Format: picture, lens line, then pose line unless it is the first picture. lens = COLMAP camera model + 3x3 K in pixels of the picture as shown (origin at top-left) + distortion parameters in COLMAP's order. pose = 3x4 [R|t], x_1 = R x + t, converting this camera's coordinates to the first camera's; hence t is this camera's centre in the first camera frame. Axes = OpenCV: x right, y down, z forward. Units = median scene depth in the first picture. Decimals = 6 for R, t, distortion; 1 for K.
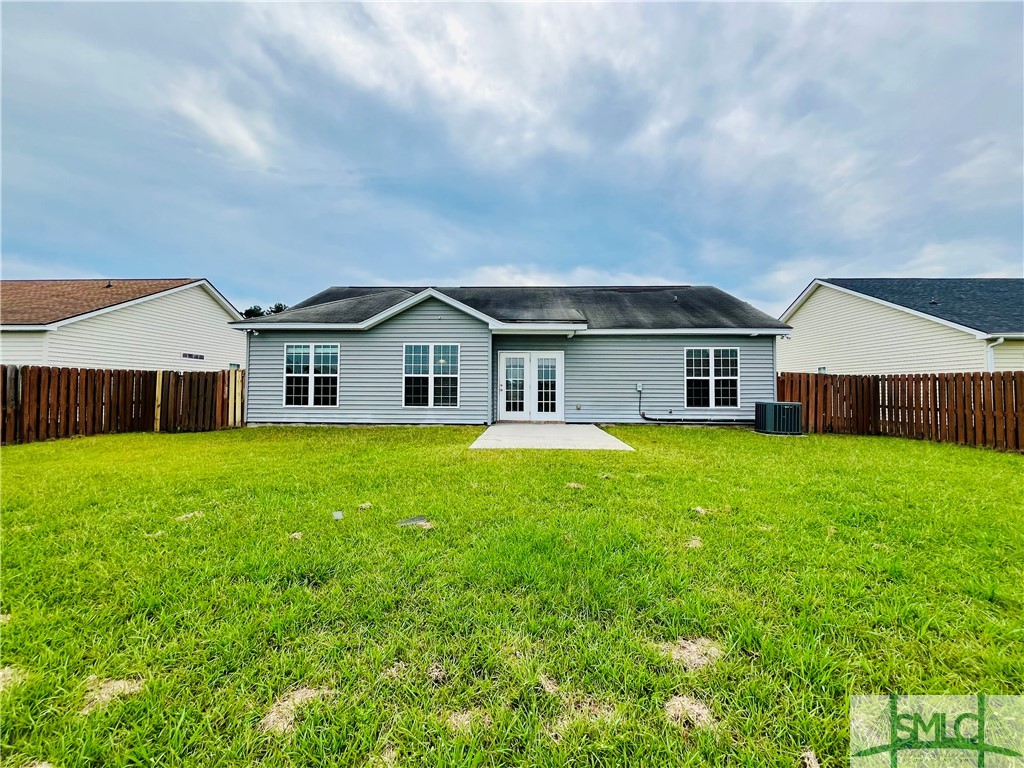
lens RADIAL K [[382.0, 0, 512.0], [0, 382.0, 384.0], [0, 0, 1]] dist [0.000217, -0.000002]
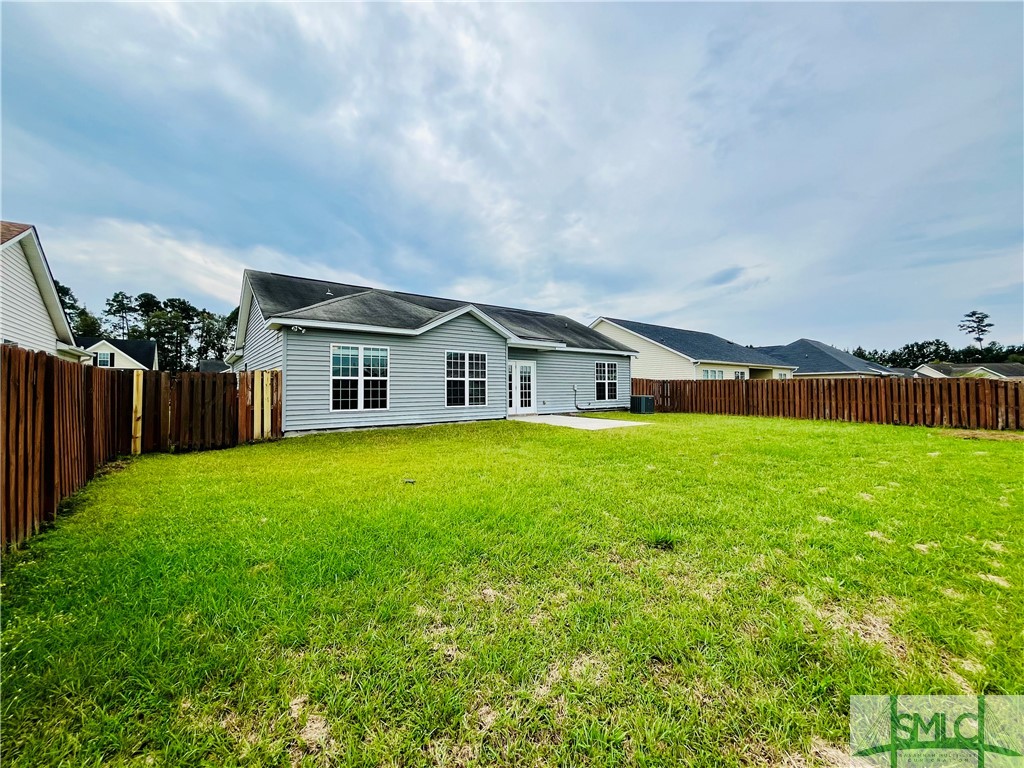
lens RADIAL K [[410.2, 0, 512.0], [0, 410.2, 384.0], [0, 0, 1]] dist [-0.000063, -0.000014]
pose [[0.770768, -0.002921, 0.637109, -0.892840], [0.003718, 0.999993, 0.000086, -0.006518], [-0.637105, 0.002302, 0.770773, -0.052020]]
